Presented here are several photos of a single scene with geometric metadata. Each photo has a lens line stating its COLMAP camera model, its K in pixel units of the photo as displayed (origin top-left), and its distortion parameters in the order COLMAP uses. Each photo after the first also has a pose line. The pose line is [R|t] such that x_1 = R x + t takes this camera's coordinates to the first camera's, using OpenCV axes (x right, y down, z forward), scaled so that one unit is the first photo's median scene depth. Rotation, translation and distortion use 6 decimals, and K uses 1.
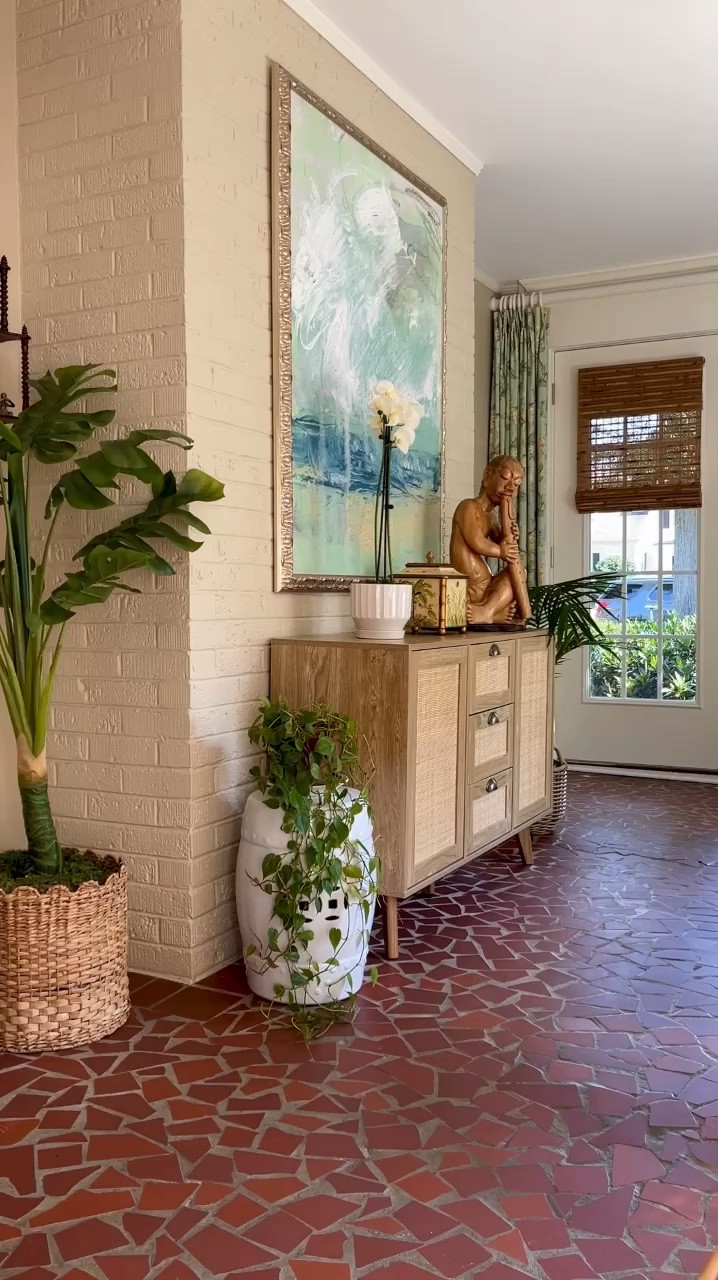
lens RADIAL K [[1081.5, 0, 359.0], [0, 1081.5, 640.0], [0, 0, 1]] dist [-0.003480, -0.000797]
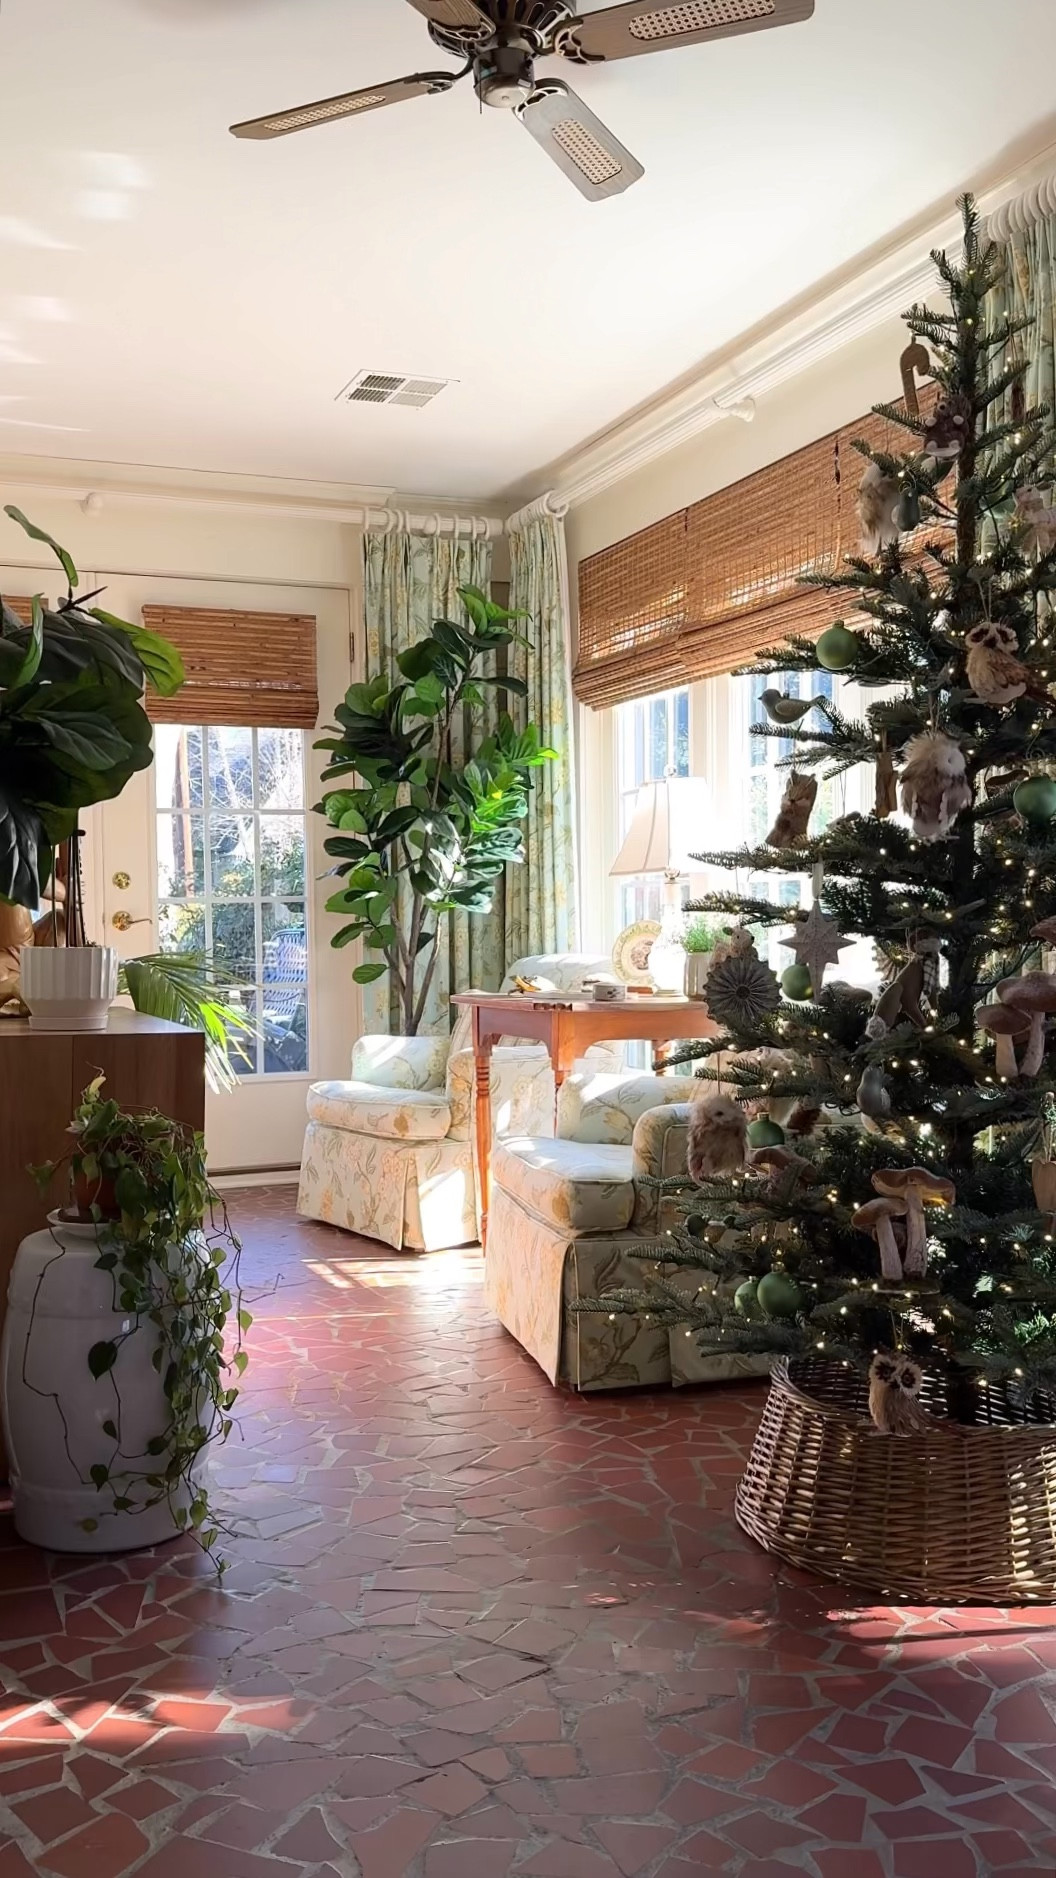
lens RADIAL K [[1586.7, 0, 528.0], [0, 1586.7, 939.0], [0, 0, 1]] dist [-0.003480, -0.000797]
pose [[0.623941, -0.004689, 0.781458, -0.639602], [0.038240, 0.998967, -0.024538, -0.021571], [-0.780536, 0.045194, 0.623476, 0.164374]]
